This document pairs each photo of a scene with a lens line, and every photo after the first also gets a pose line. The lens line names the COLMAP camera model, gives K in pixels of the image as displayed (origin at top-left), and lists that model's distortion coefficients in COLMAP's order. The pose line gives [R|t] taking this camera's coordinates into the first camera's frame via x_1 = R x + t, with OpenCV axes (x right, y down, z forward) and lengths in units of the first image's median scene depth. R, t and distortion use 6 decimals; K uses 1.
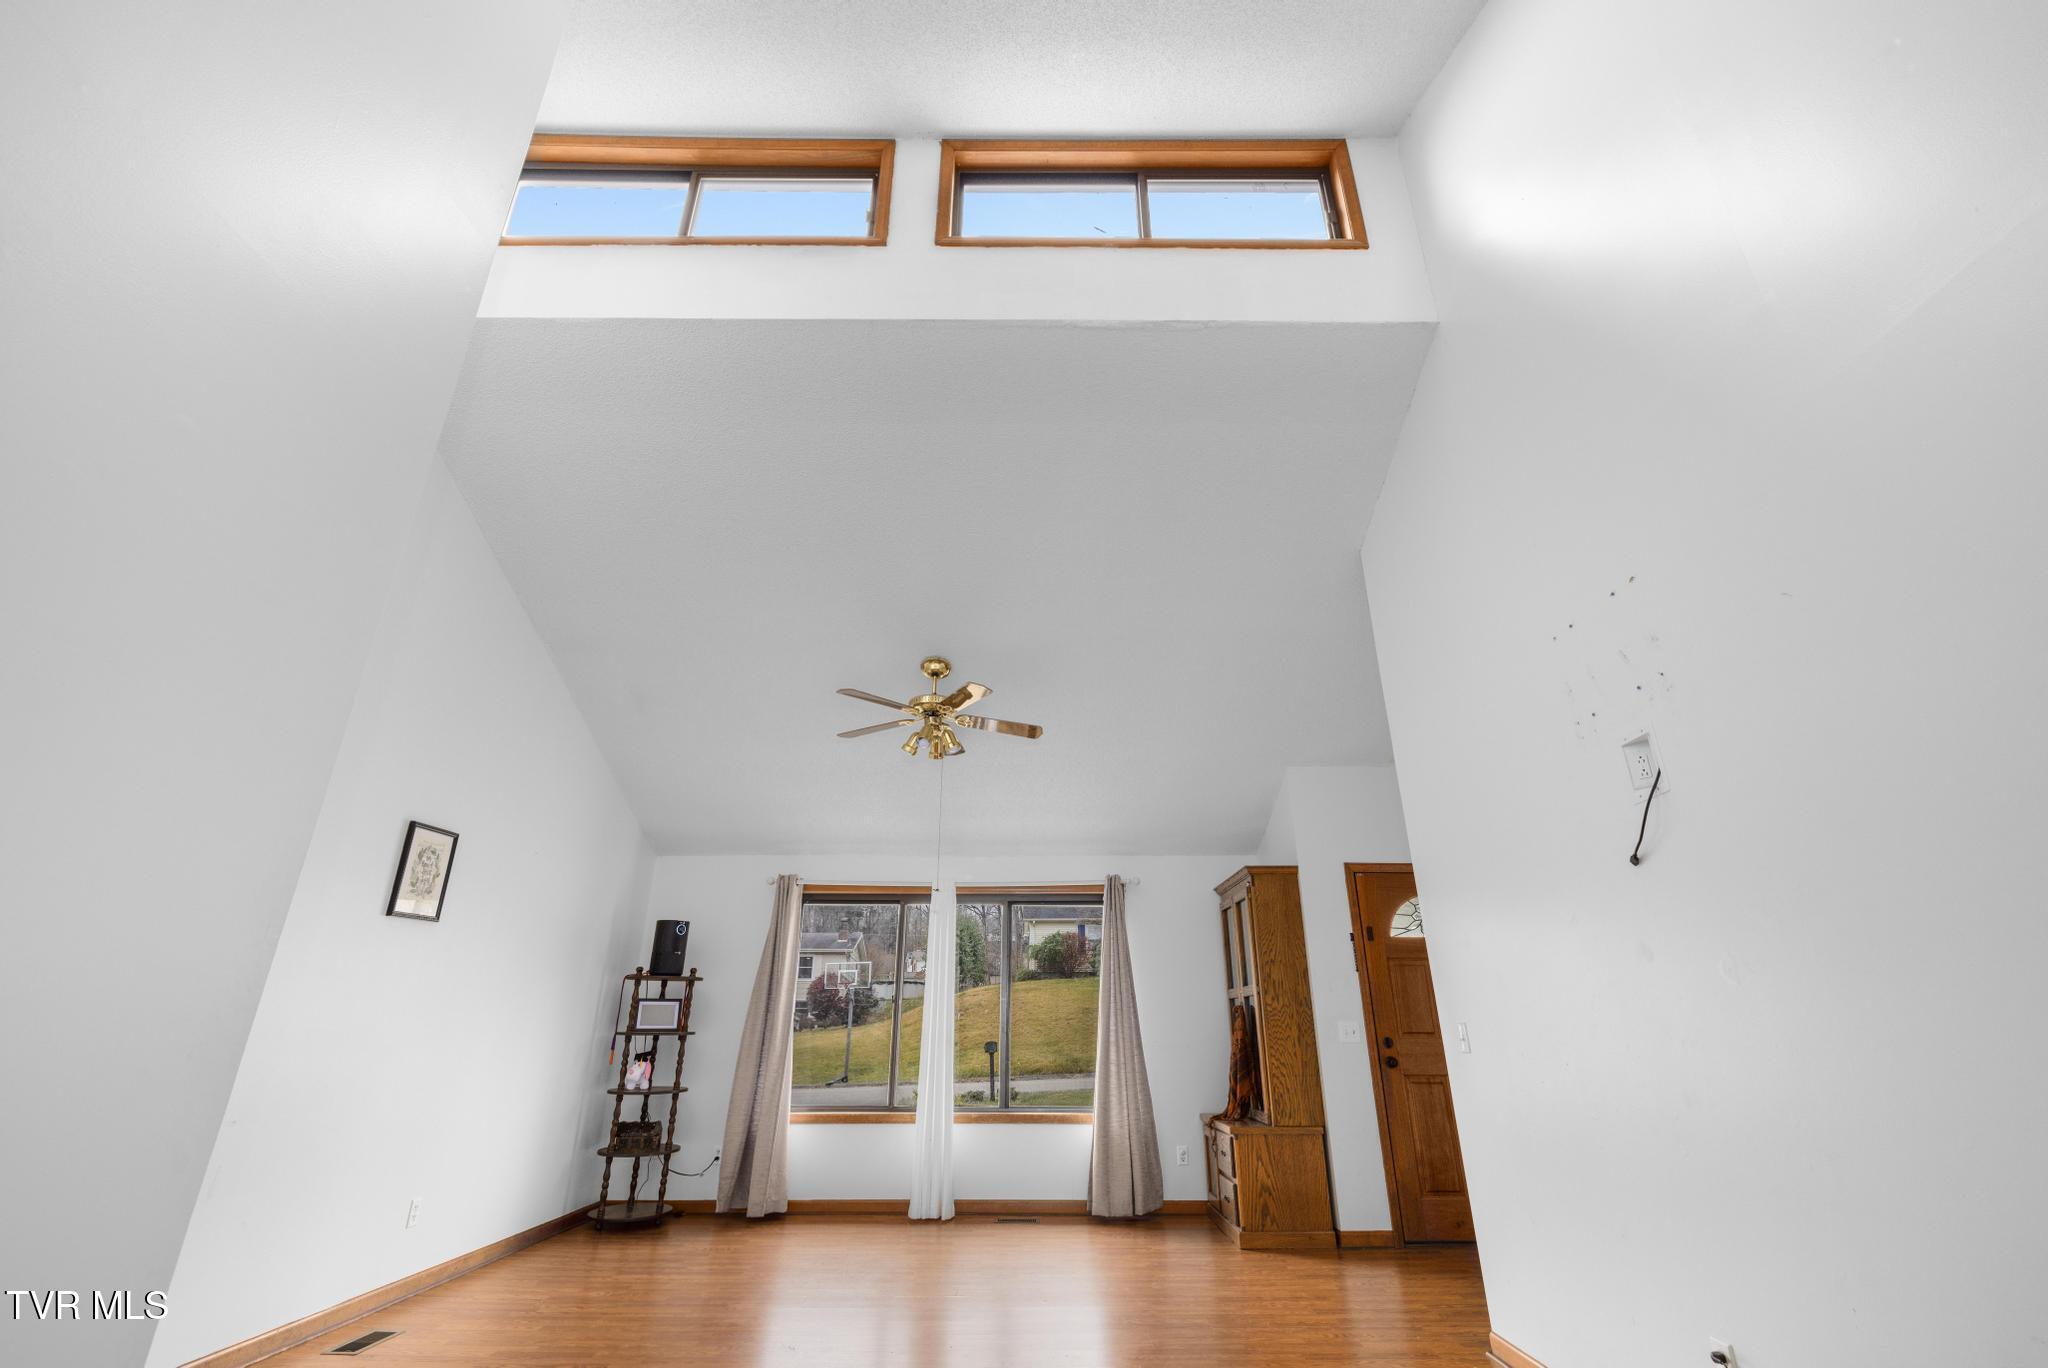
lens RADIAL K [[875.9, 0, 1029.7], [0, 875.9, 677.9], [0, 0, 1]] dist [0.001782, 0.000004]
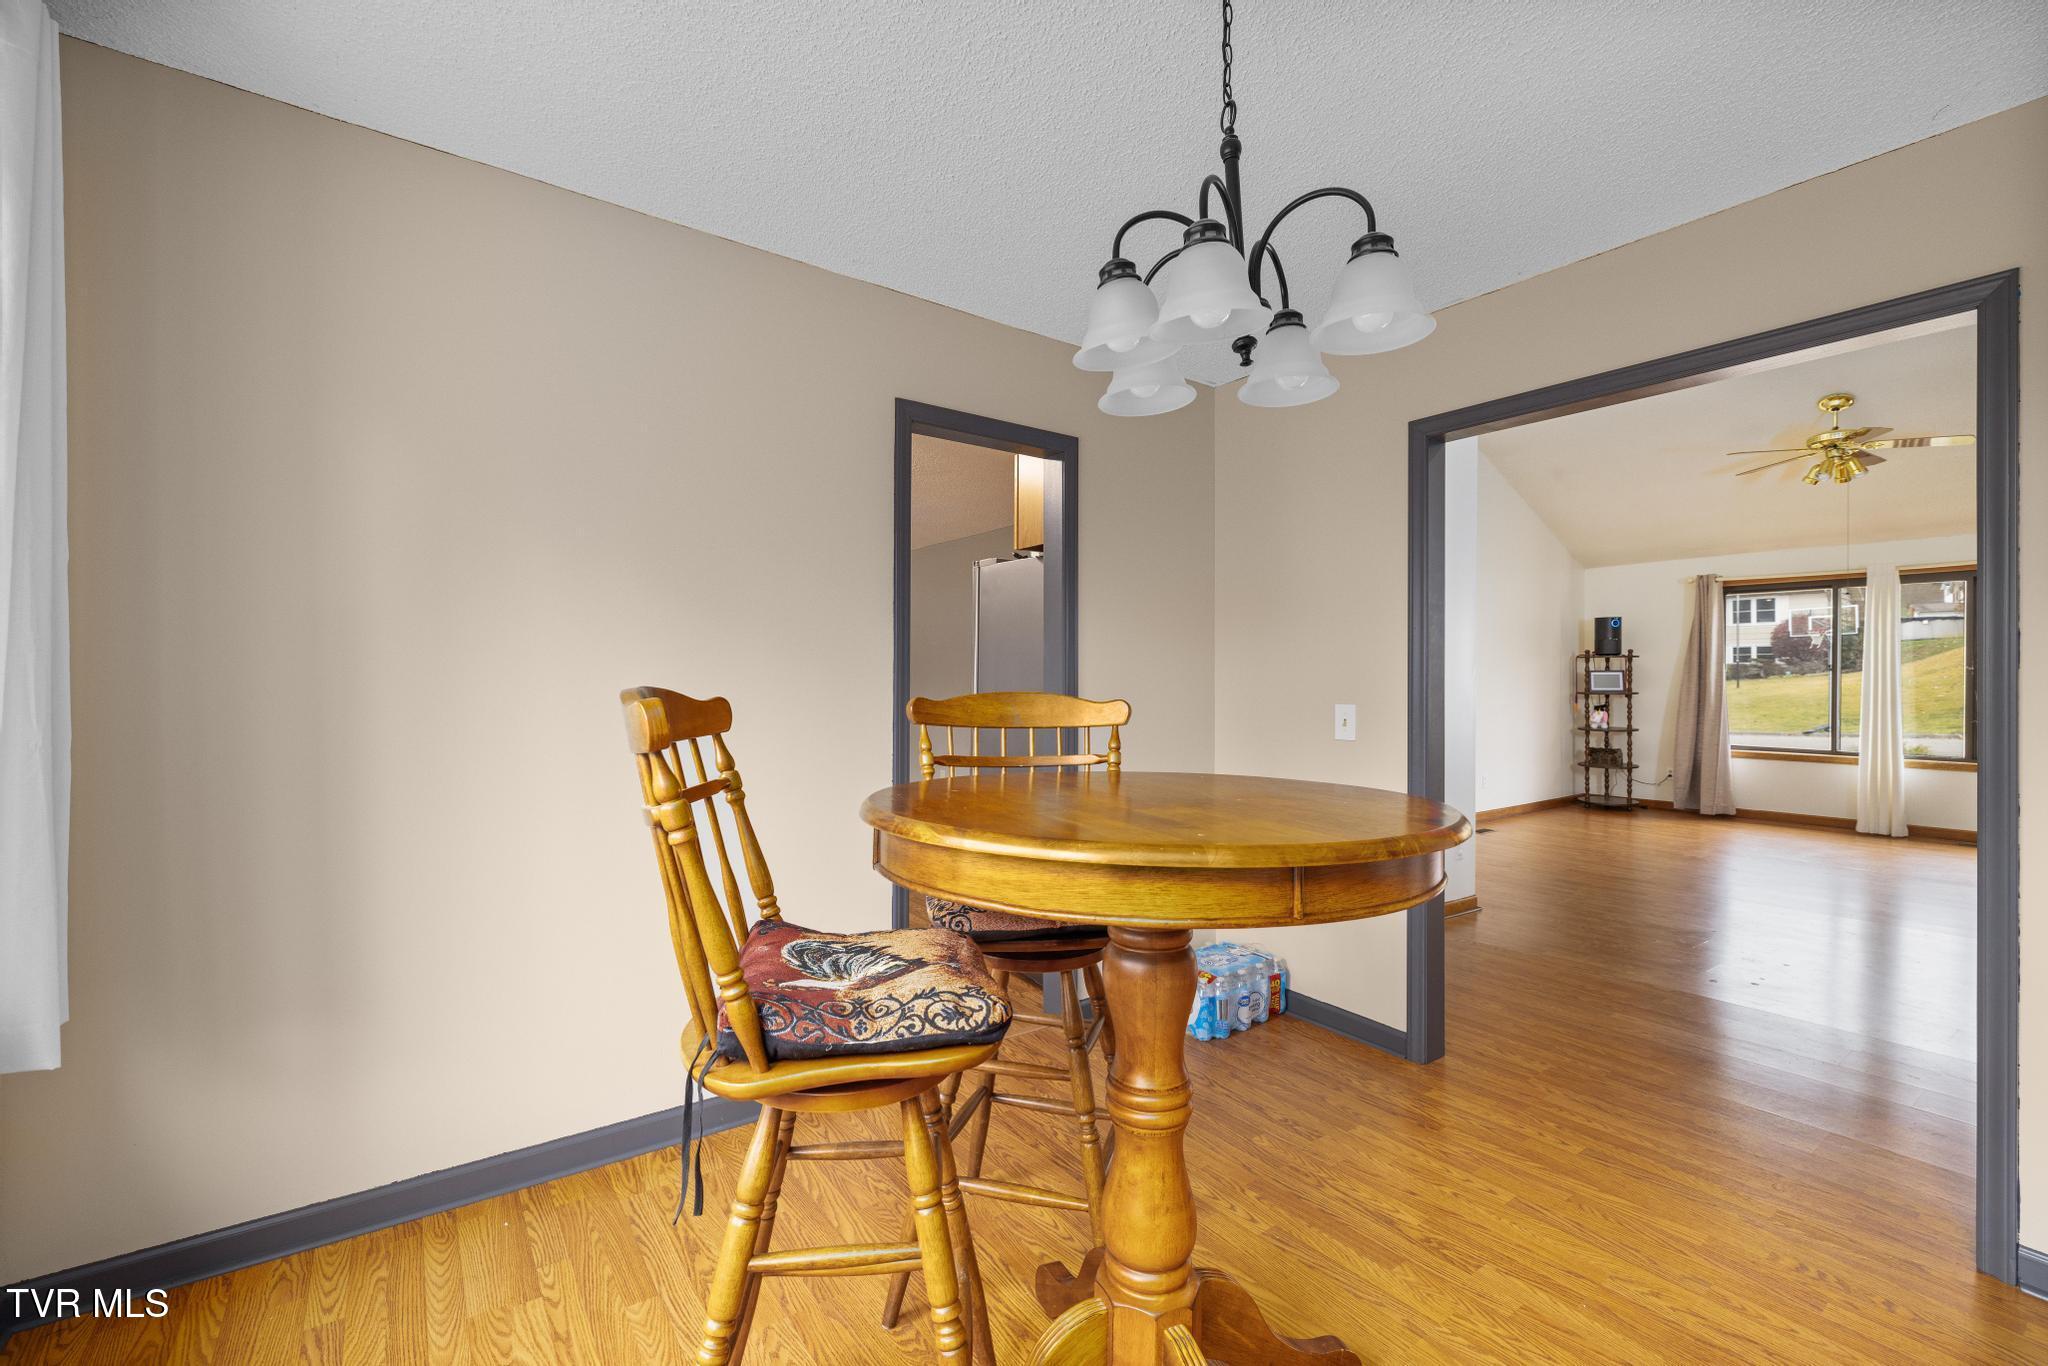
lens RADIAL K [[870.8, 0, 1025.9], [0, 870.8, 676.8], [0, 0, 1]] dist [-0.000167, 0.000112]
pose [[0.583781, 0.000887, -0.811911, 0.180635], [0.304309, 0.926864, 0.219817, -0.229186], [0.752726, -0.375397, 0.540815, -0.492273]]
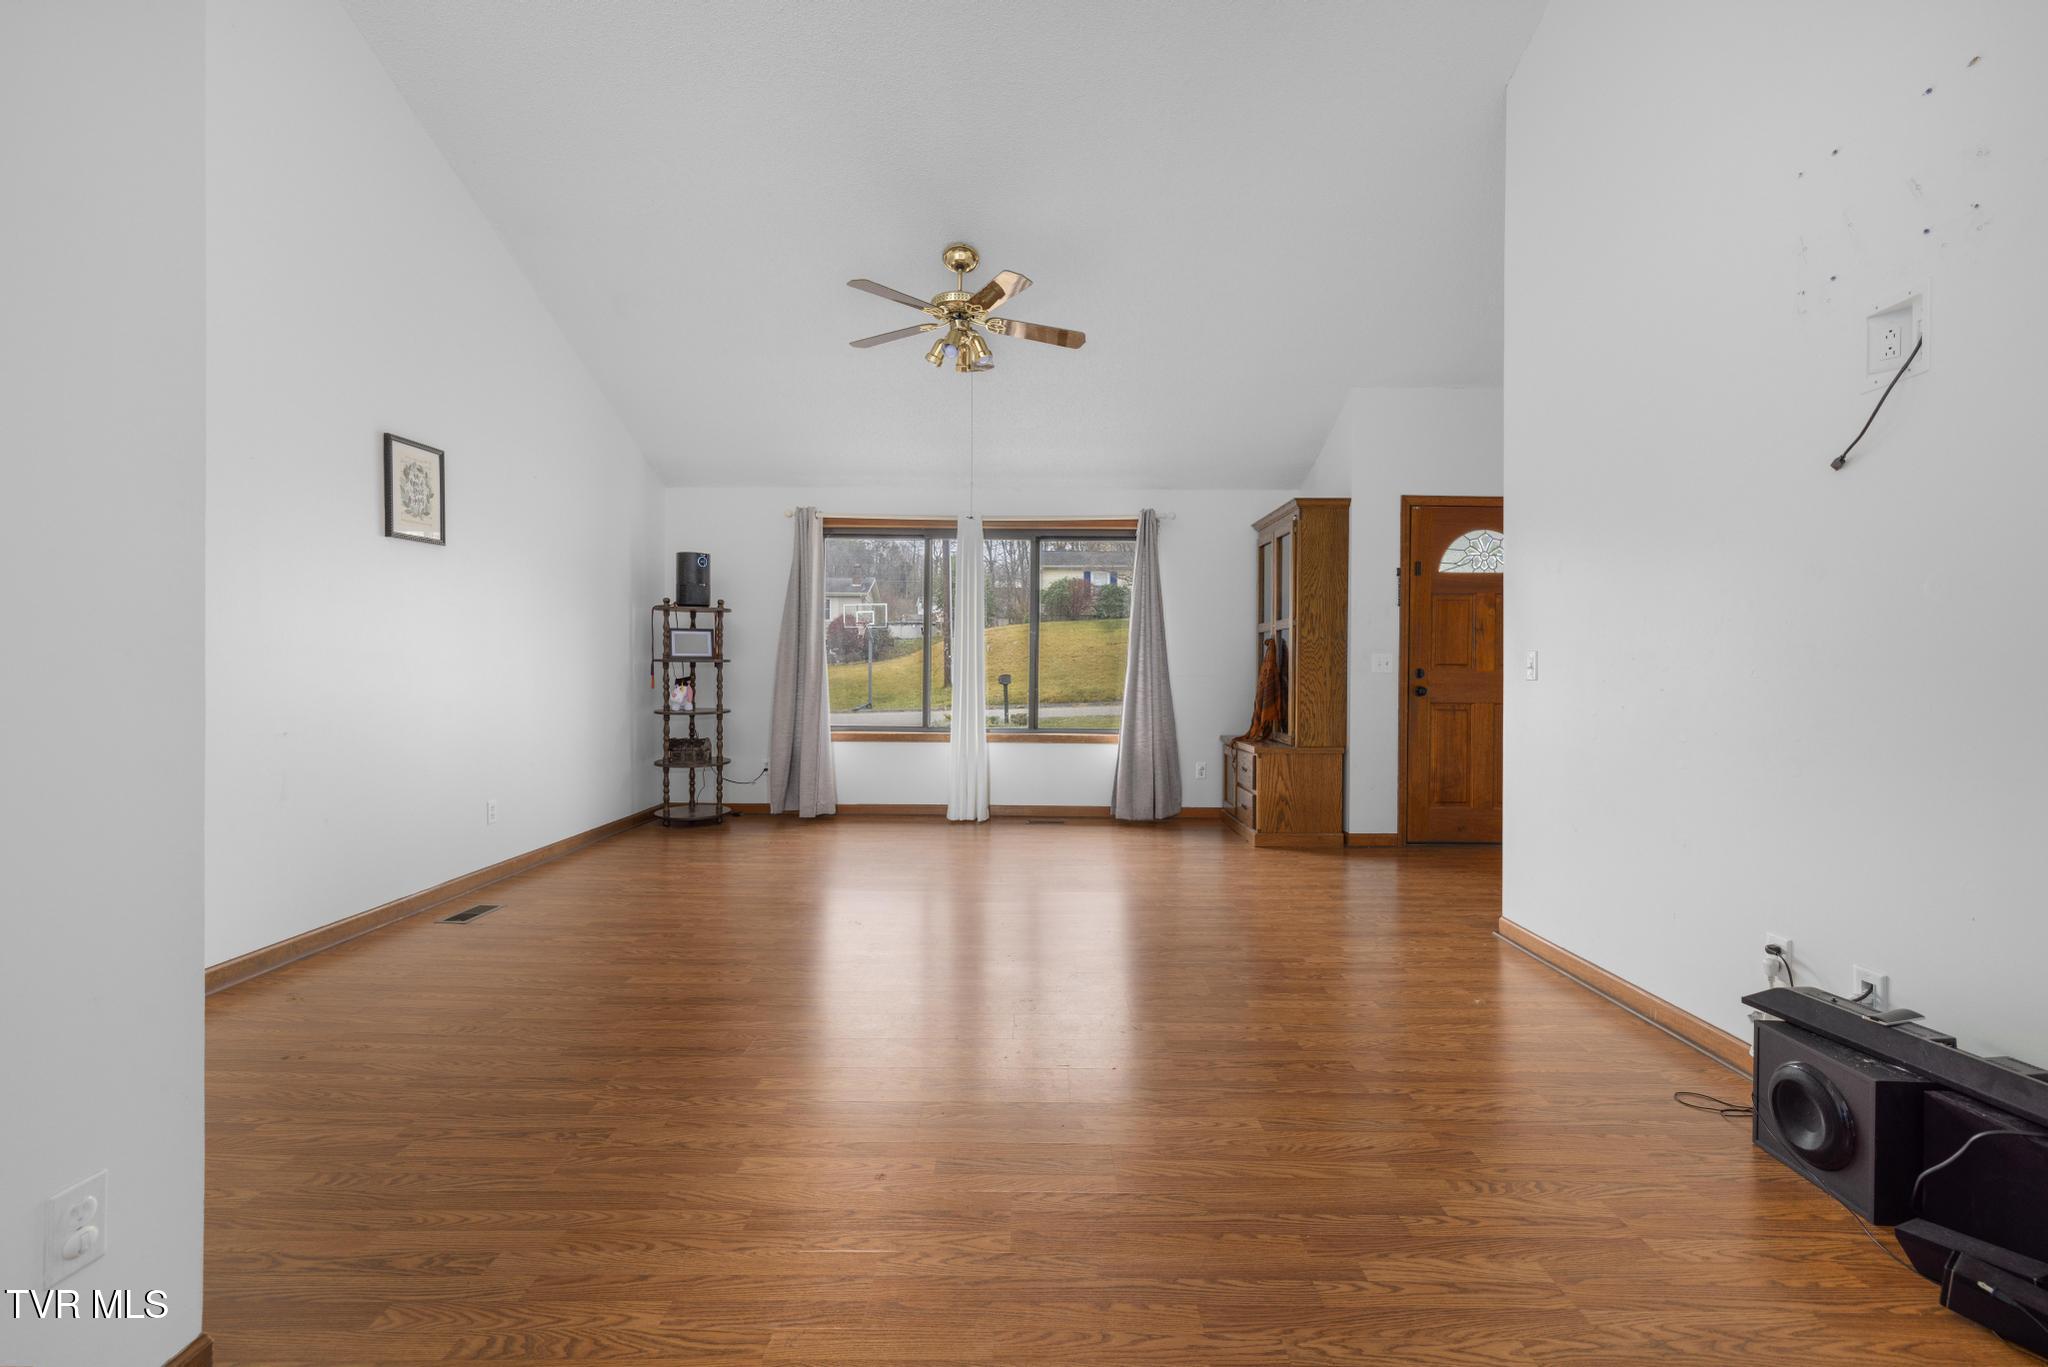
lens RADIAL K [[870.8, 0, 1025.9], [0, 870.8, 677.3], [0, 0, 1]] dist [-0.000167, 0.000112]
pose [[0.999938, 0.006735, -0.008838, -0.031478], [-0.002820, 0.923175, 0.384369, 0.035267], [0.010748, -0.384320, 0.923137, 0.066672]]
